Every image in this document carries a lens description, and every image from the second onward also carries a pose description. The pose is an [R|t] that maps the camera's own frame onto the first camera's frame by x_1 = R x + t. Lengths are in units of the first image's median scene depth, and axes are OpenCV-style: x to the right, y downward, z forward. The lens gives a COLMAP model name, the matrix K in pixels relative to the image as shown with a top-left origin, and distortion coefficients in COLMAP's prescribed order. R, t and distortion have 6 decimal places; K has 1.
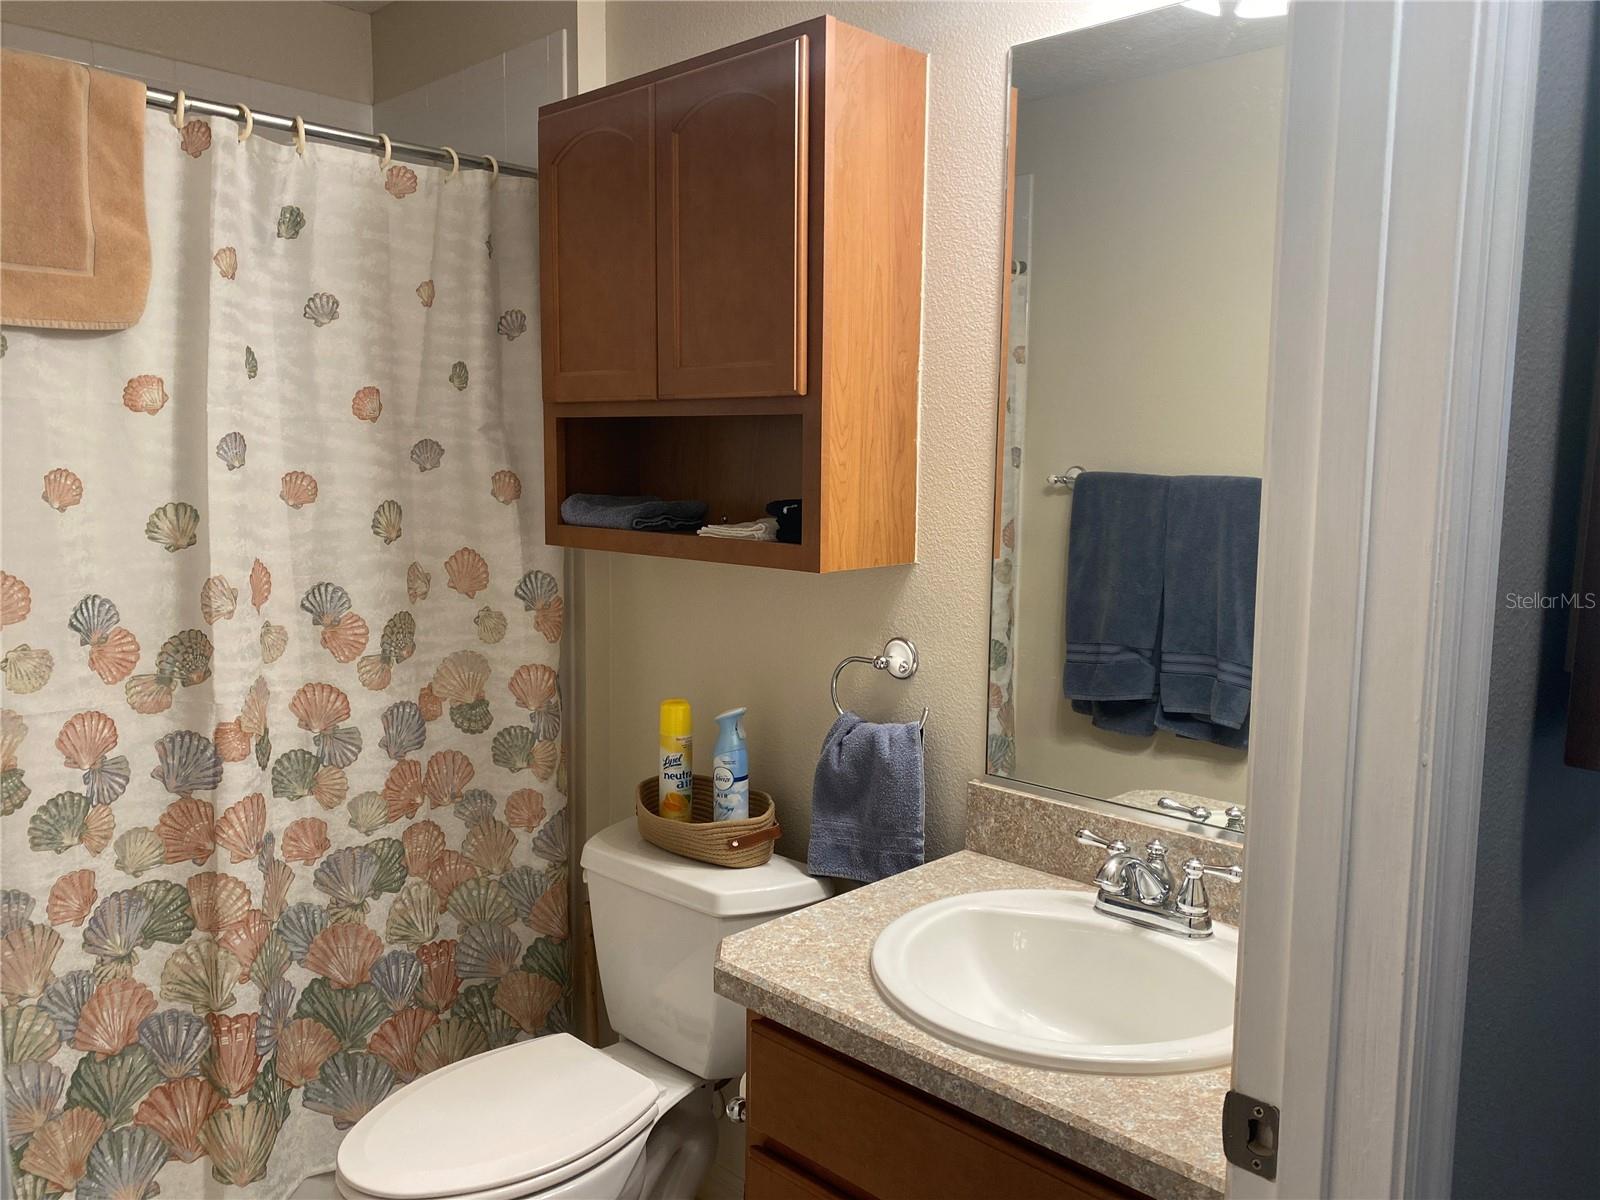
lens RADIAL K [[1192.1, 0, 794.0], [0, 1192.1, 606.2], [0, 0, 1]] dist [0.043252, -0.052055]
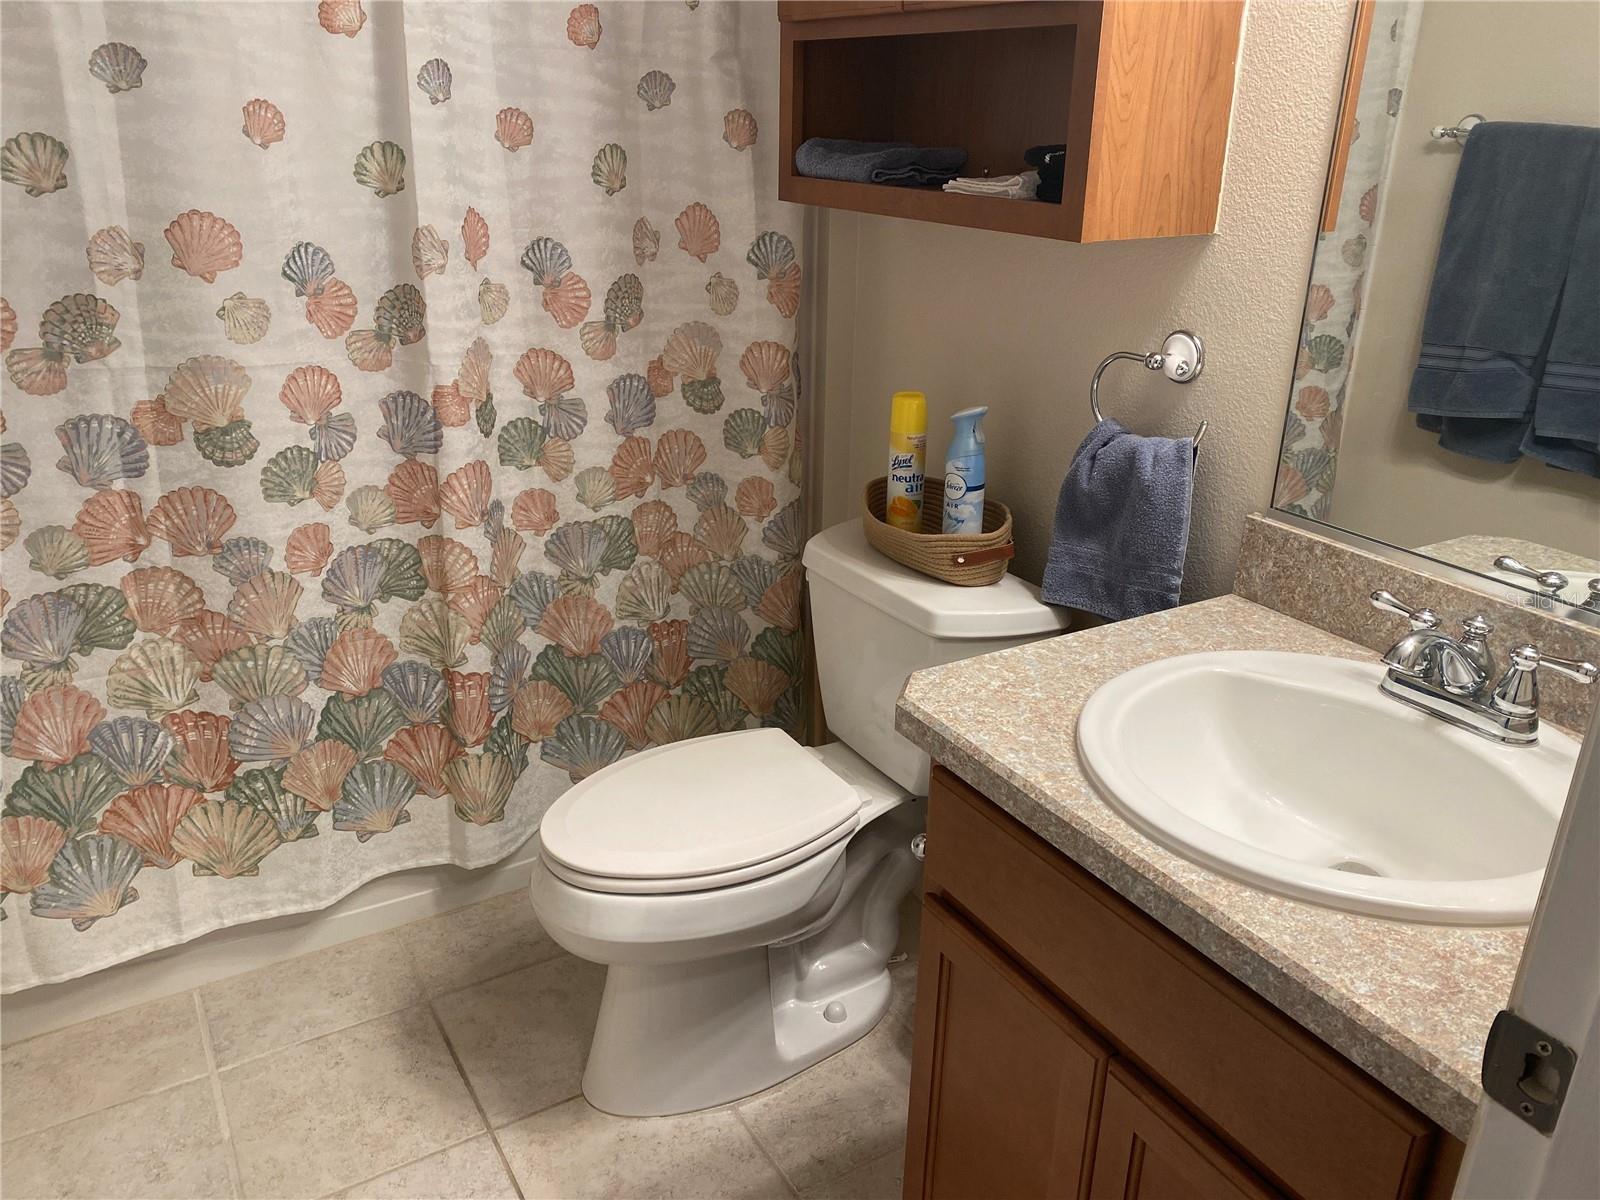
lens RADIAL K [[1192.1, 0, 801.9], [0, 1192.1, 591.6], [0, 0, 1]] dist [0.043252, -0.052055]
pose [[0.967056, 0.100648, -0.233821, 0.045399], [-0.038441, 0.965724, 0.256710, -0.001368], [0.251644, -0.239264, 0.937778, 0.128589]]
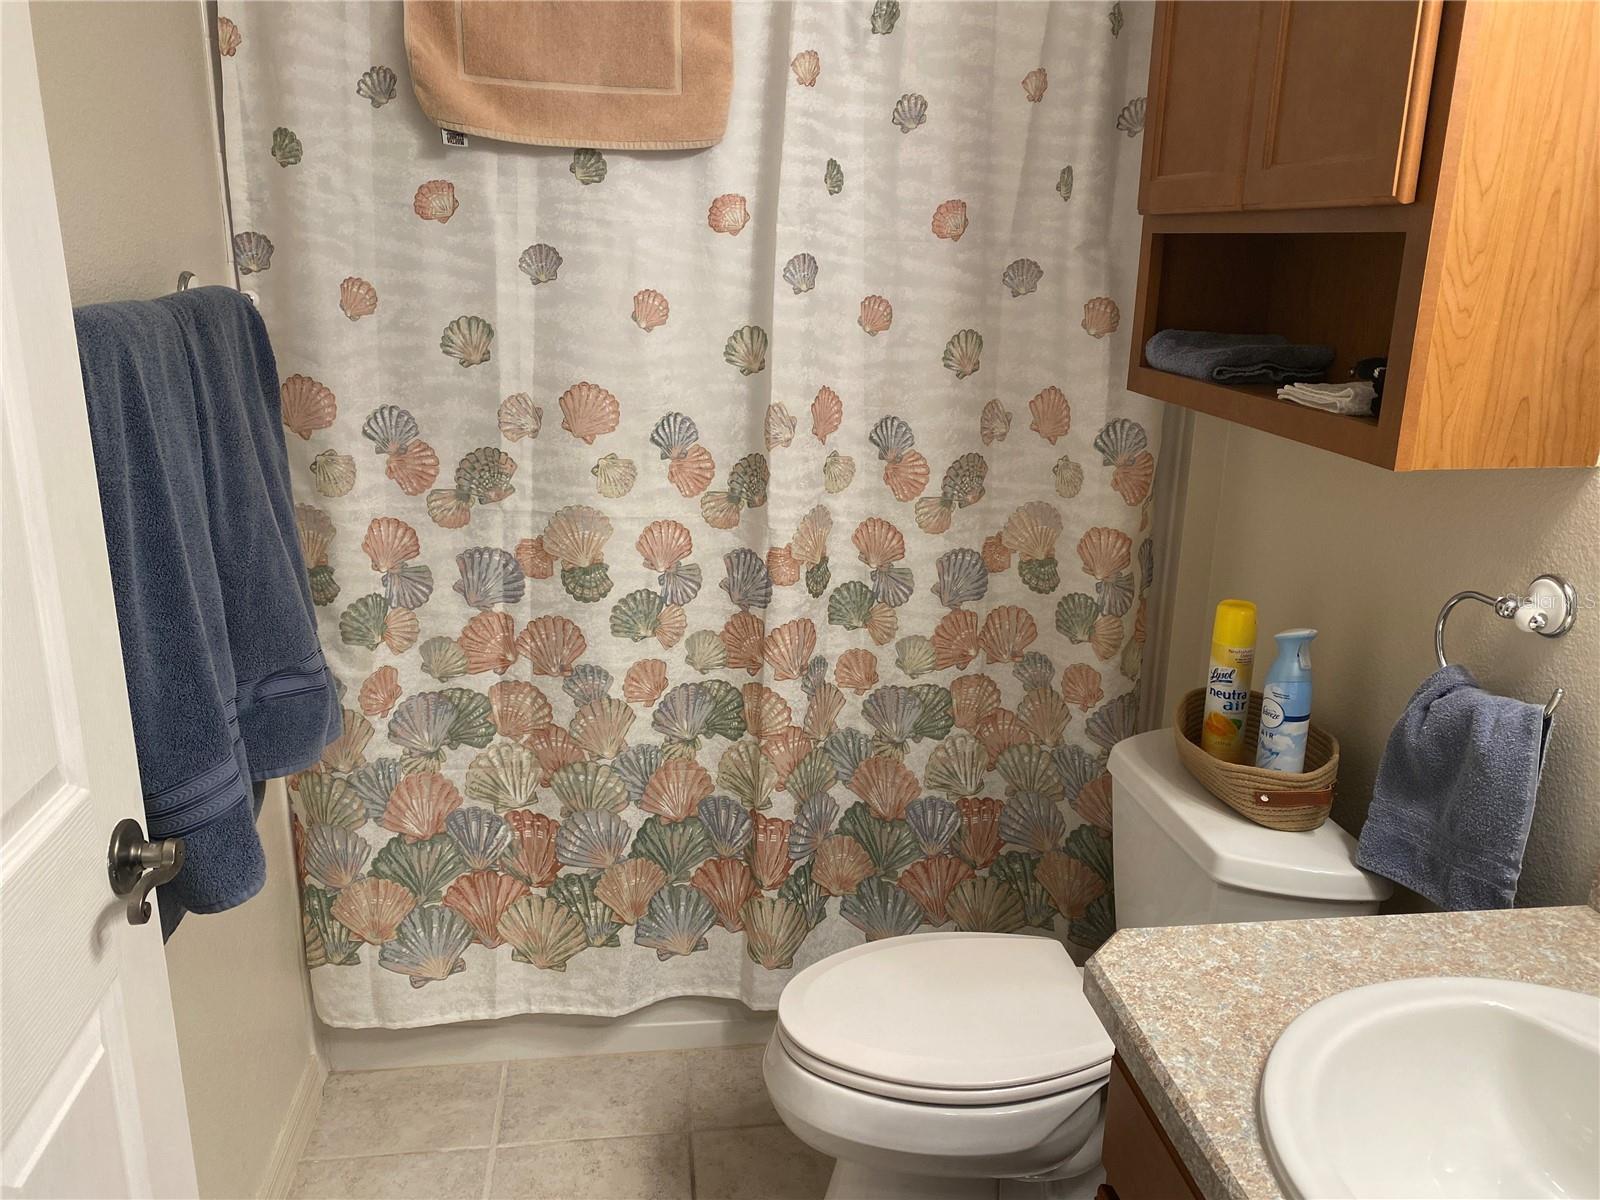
lens RADIAL K [[1192.1, 0, 809.8], [0, 1192.1, 602.5], [0, 0, 1]] dist [0.043252, -0.052055]
pose [[0.791224, 0.178074, -0.585024, 0.149197], [-0.086476, 0.979631, 0.181232, -0.042529], [0.605381, -0.092804, 0.790507, 0.203472]]
